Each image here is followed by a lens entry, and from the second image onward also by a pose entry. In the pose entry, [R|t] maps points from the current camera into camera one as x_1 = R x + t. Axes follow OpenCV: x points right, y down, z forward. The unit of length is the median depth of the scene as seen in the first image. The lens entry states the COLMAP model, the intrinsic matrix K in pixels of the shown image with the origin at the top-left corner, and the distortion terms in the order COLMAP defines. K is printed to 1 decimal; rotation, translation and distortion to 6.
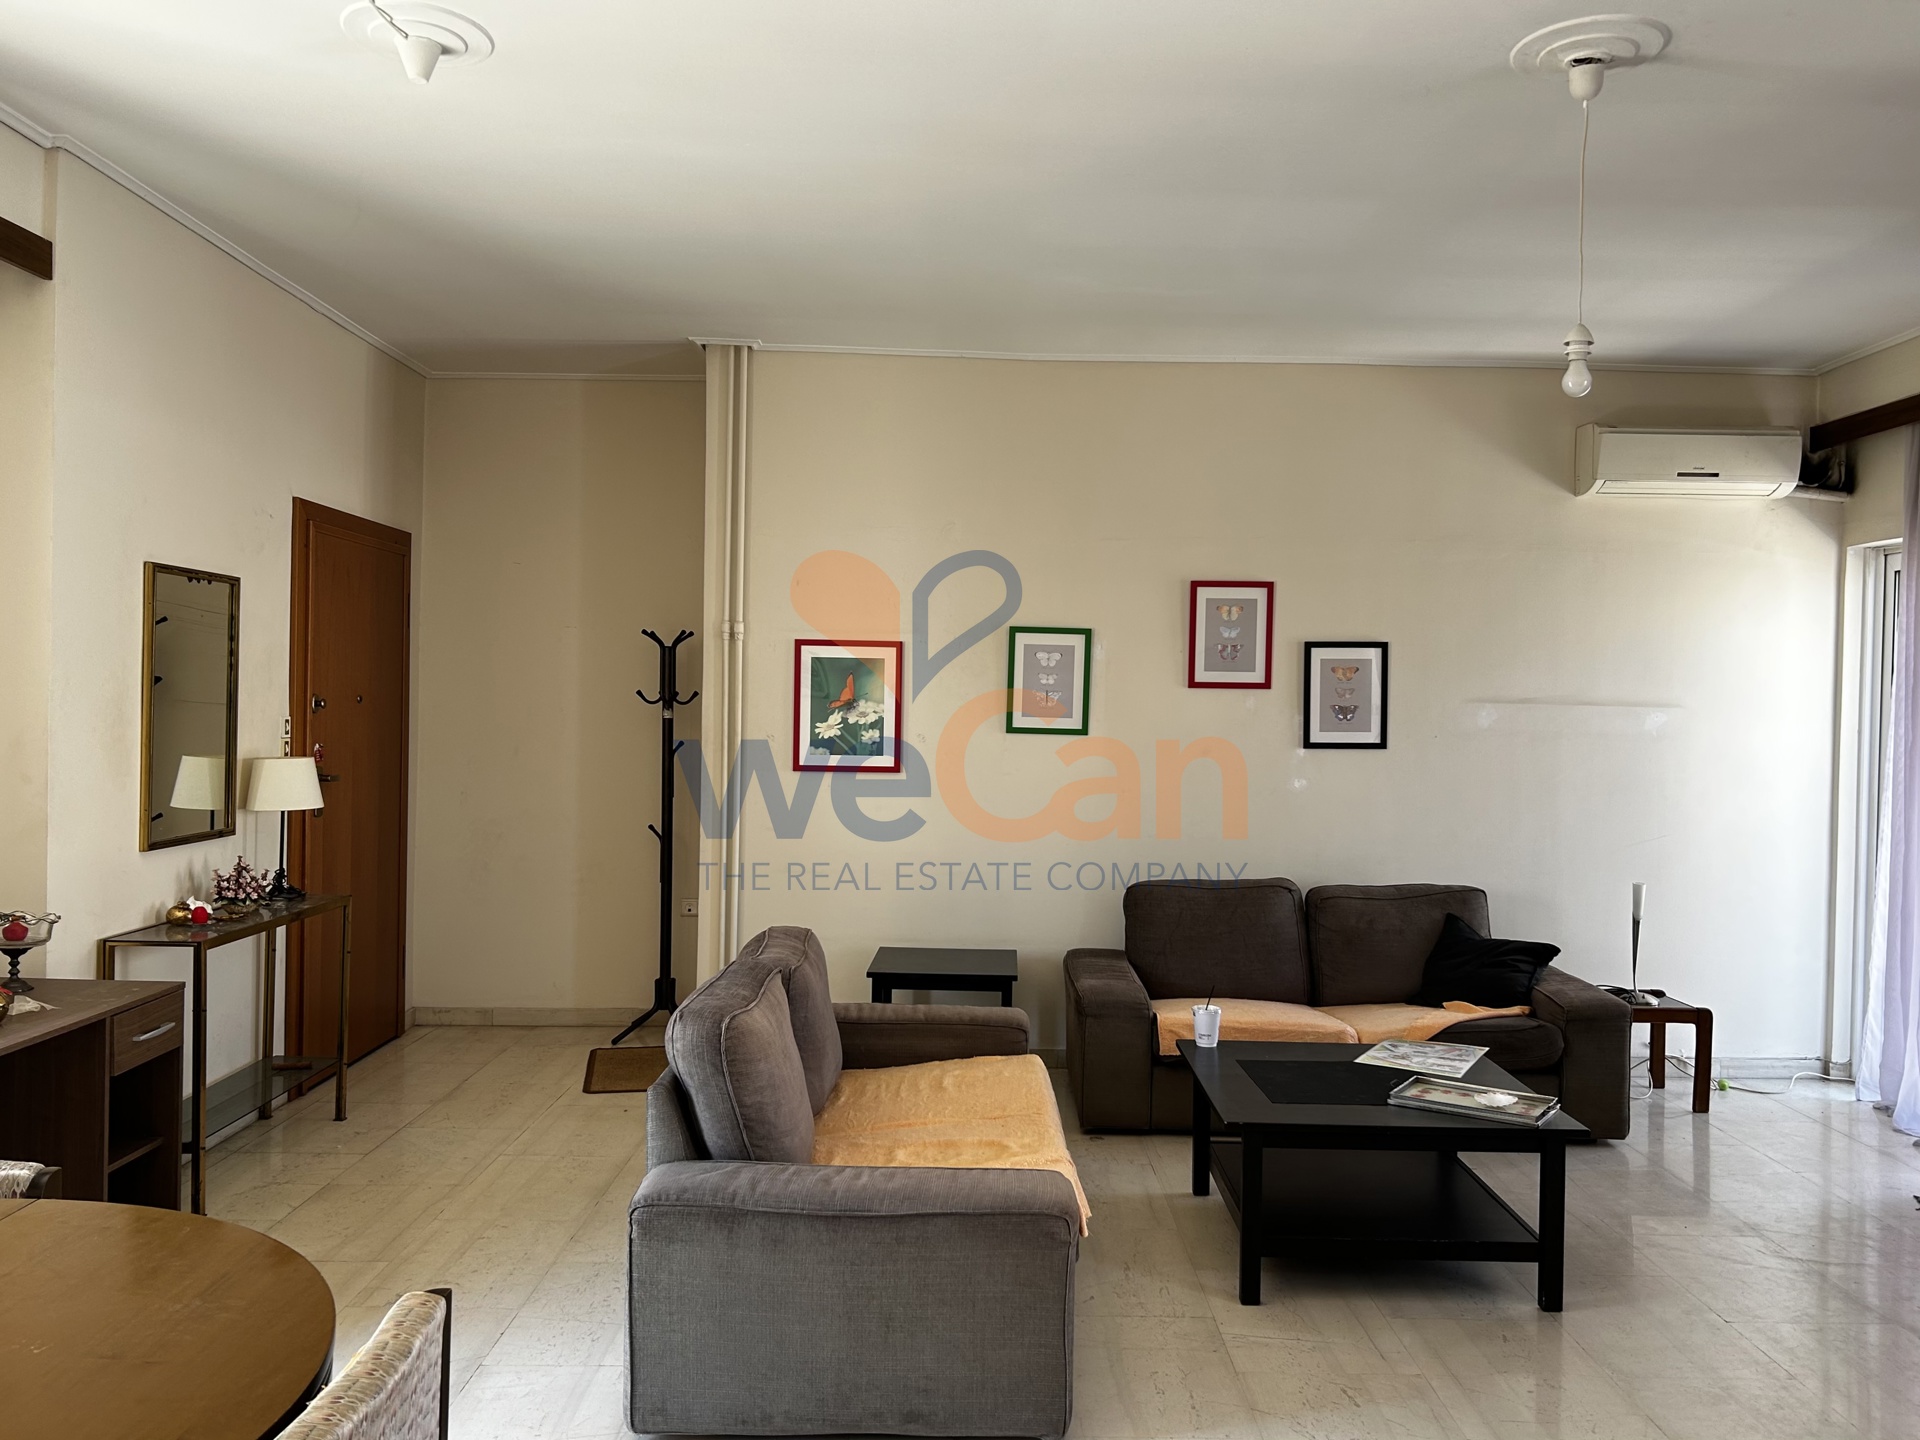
lens RADIAL K [[1456.6, 0, 953.4], [0, 1456.6, 730.8], [0, 0, 1]] dist [0.068911, -0.106794]
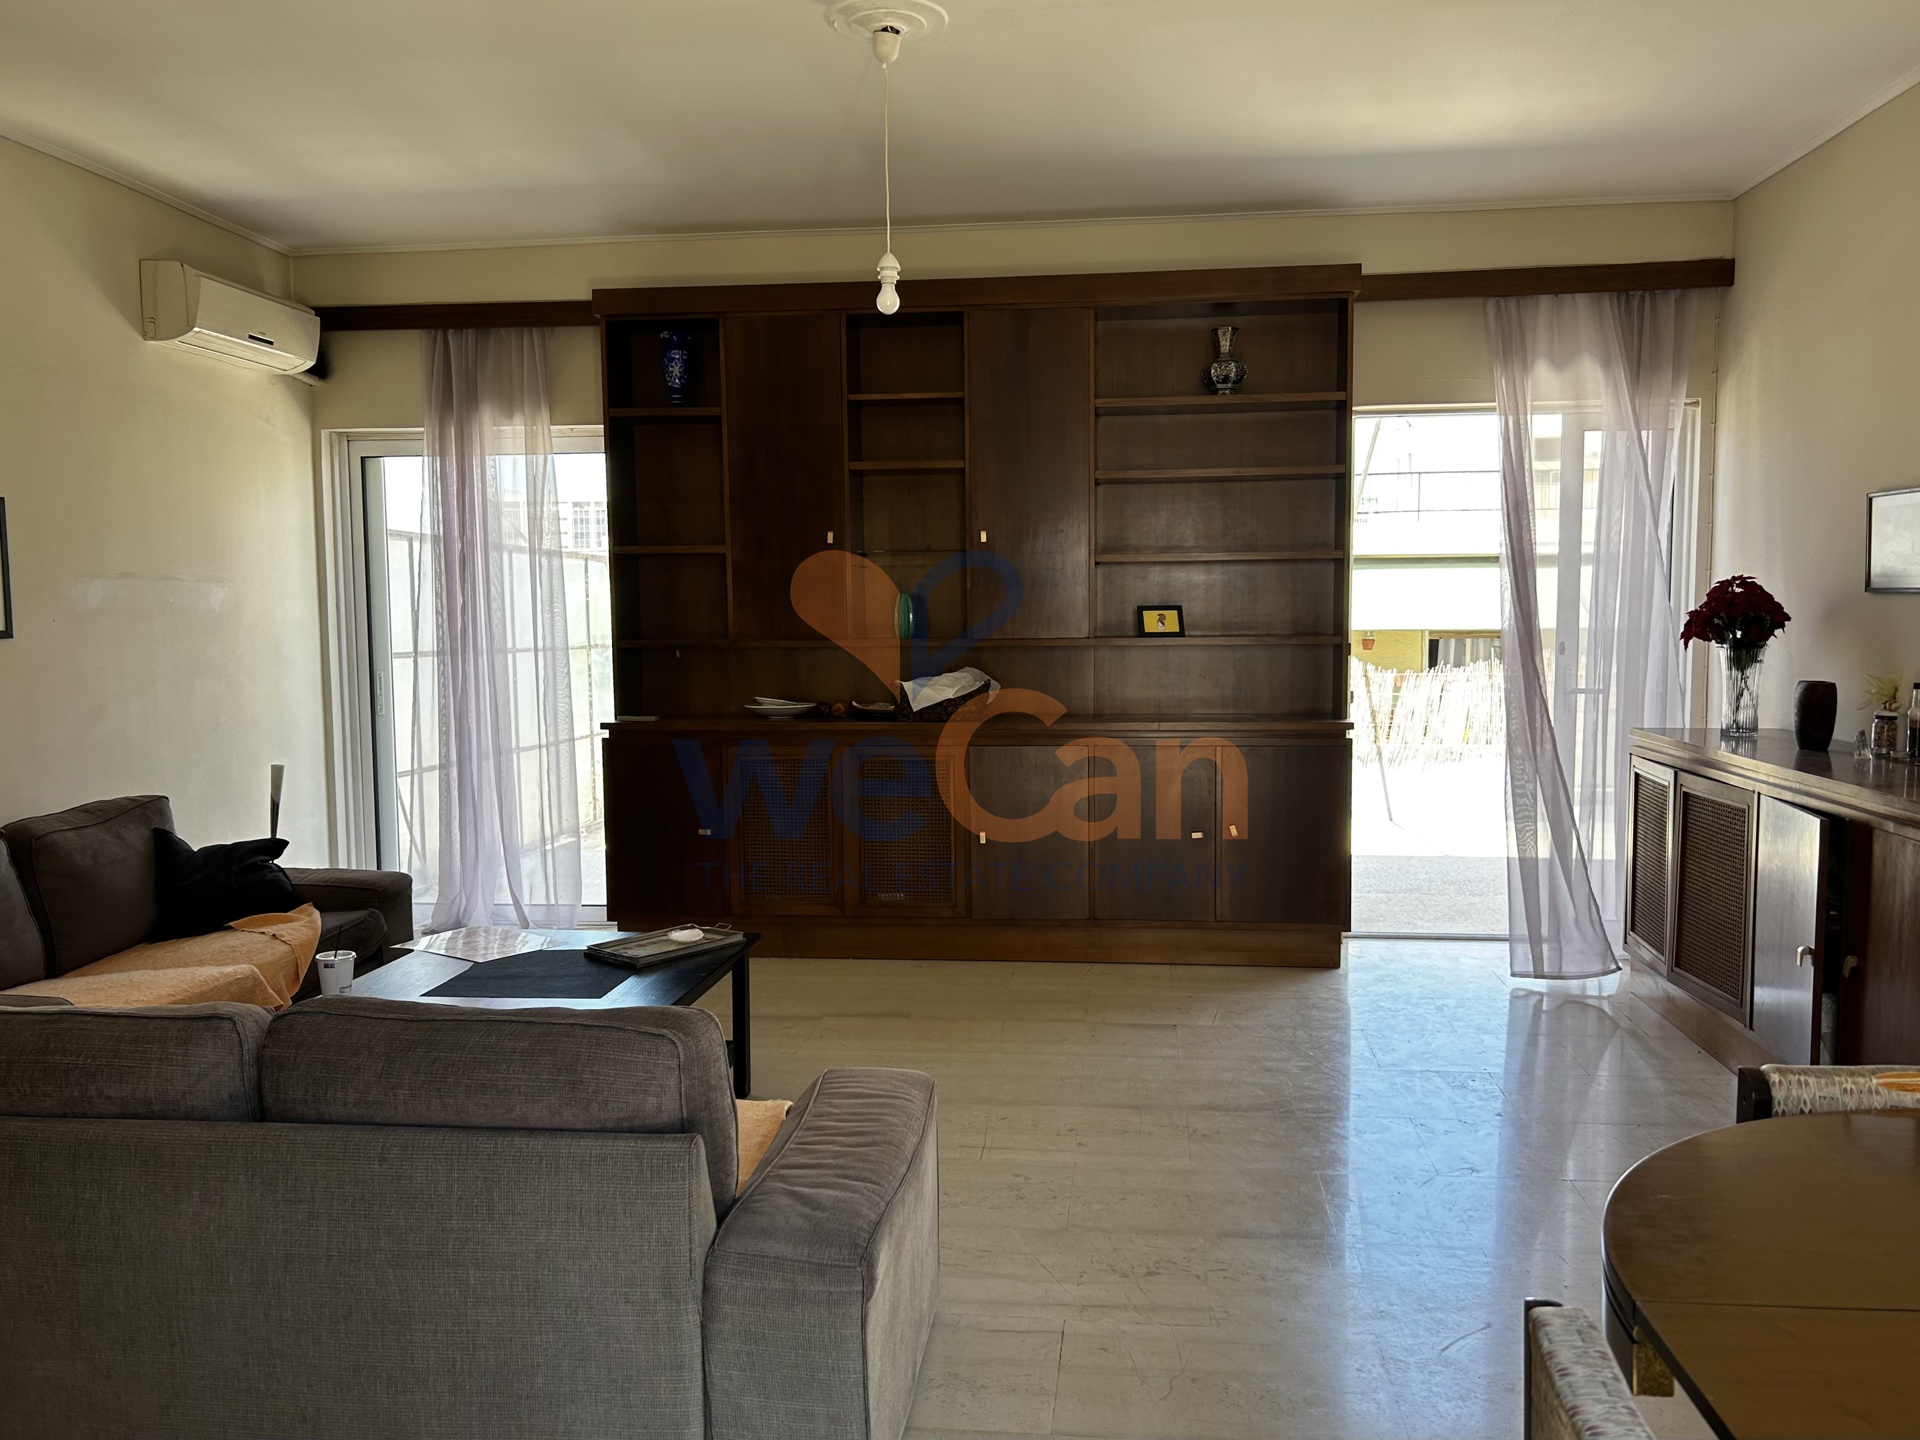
lens RADIAL K [[1523.8, 0, 965.8], [0, 1523.8, 730.8], [0, 0, 1]] dist [0.064458, -0.071455]
pose [[0.118560, -0.098597, 0.988040, -0.562675], [0.031957, 0.994921, 0.095449, -0.000754], [-0.992433, 0.020259, 0.121108, 0.512854]]
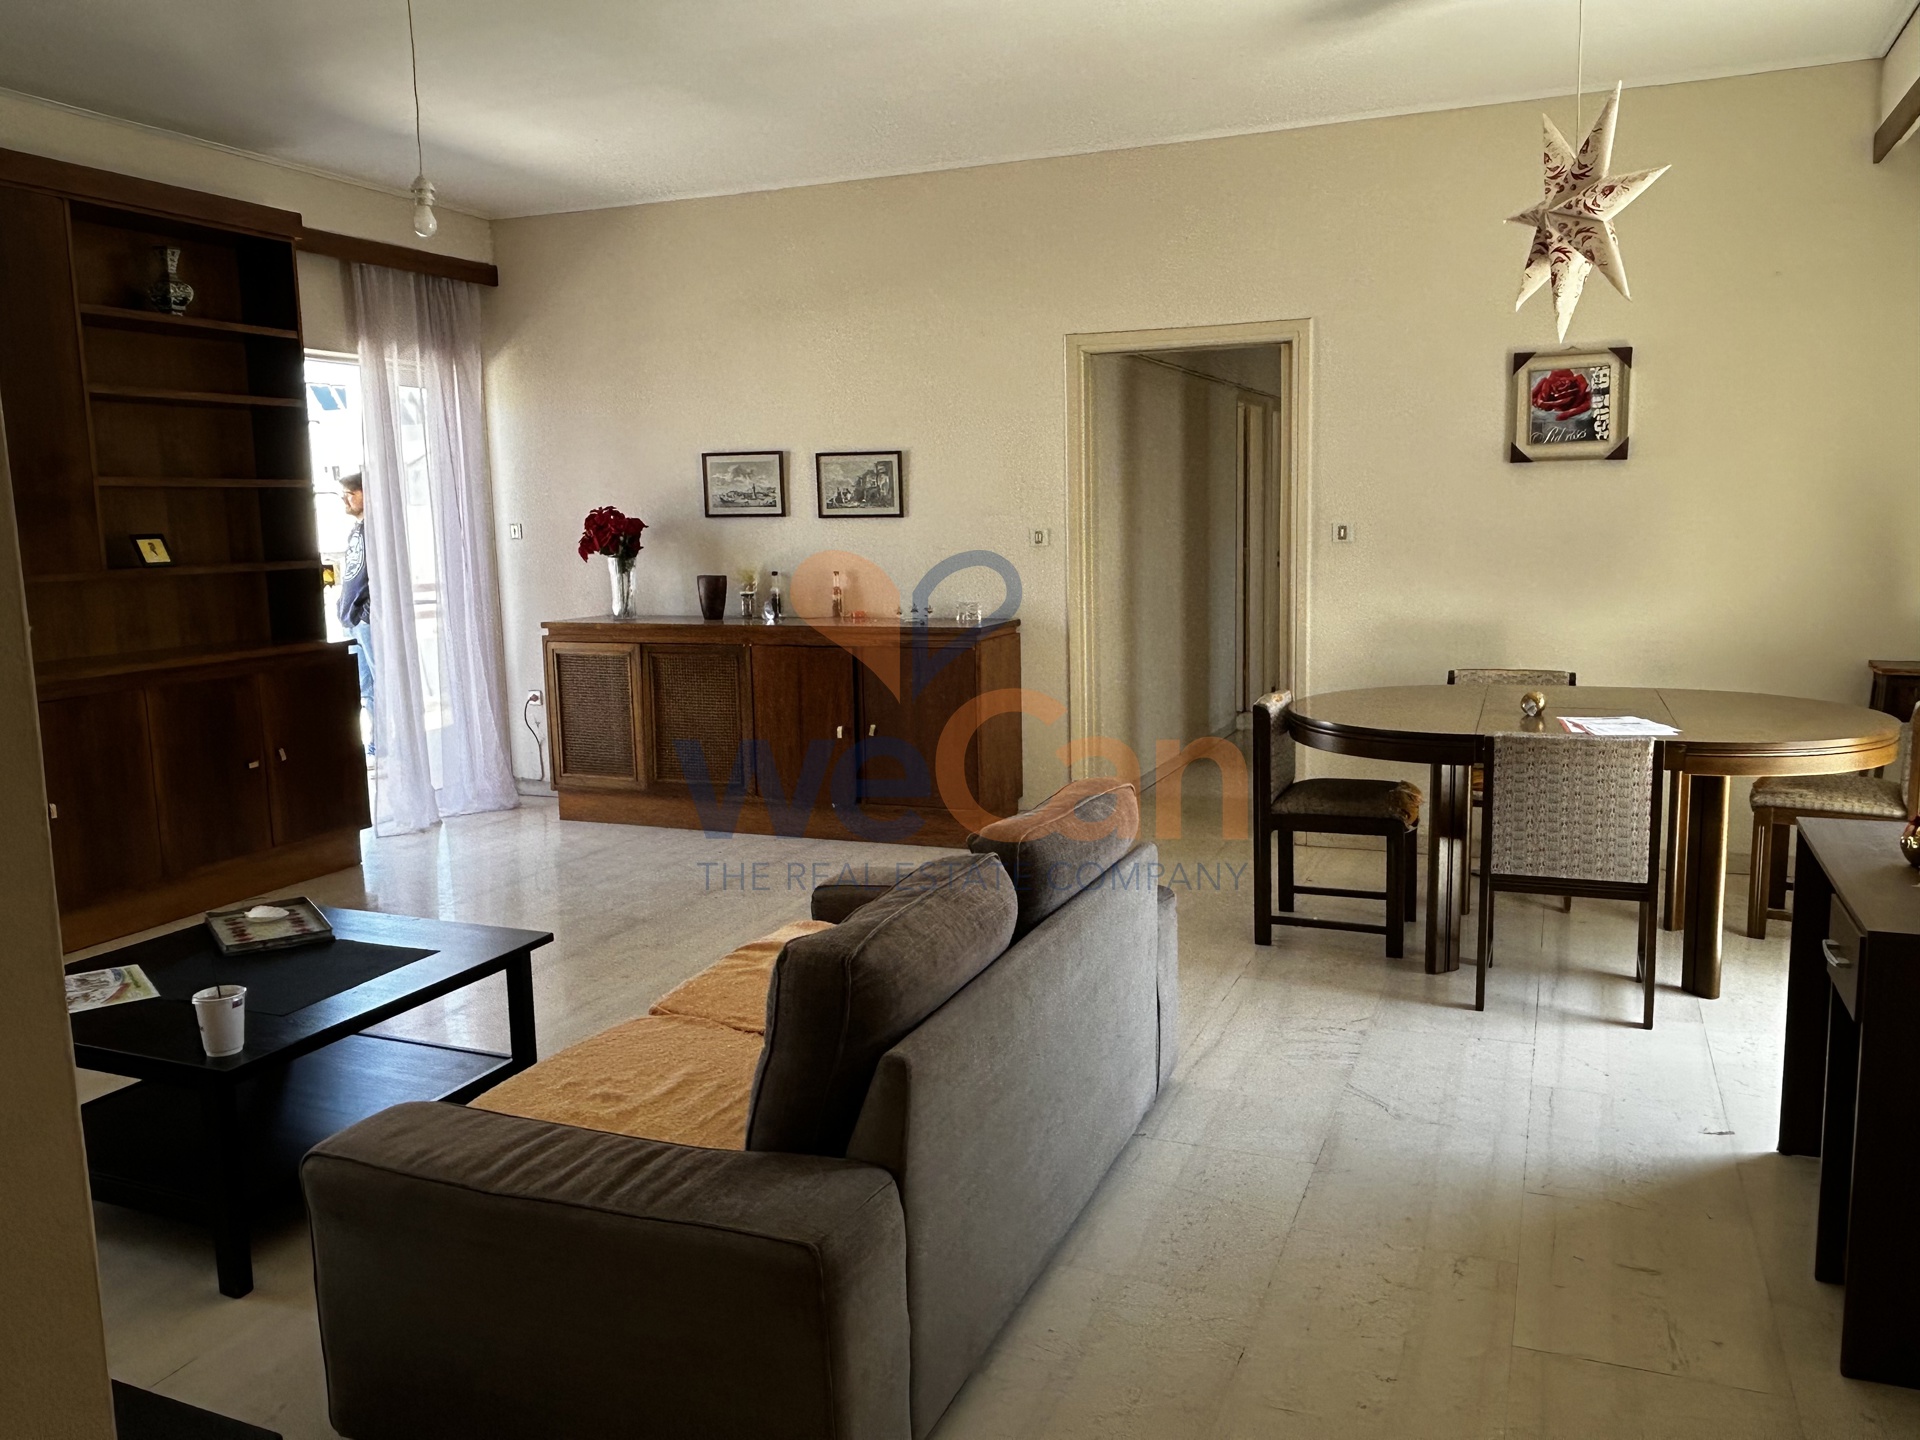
lens RADIAL K [[1461.6, 0, 962.3], [0, 1461.6, 712.9], [0, 0, 1]] dist [0.009217, -0.000533]
pose [[-0.922668, -0.045150, 0.382942, -0.313178], [0.018399, 0.986835, 0.160682, -0.013040], [-0.385156, 0.155302, -0.909690, 1.304628]]
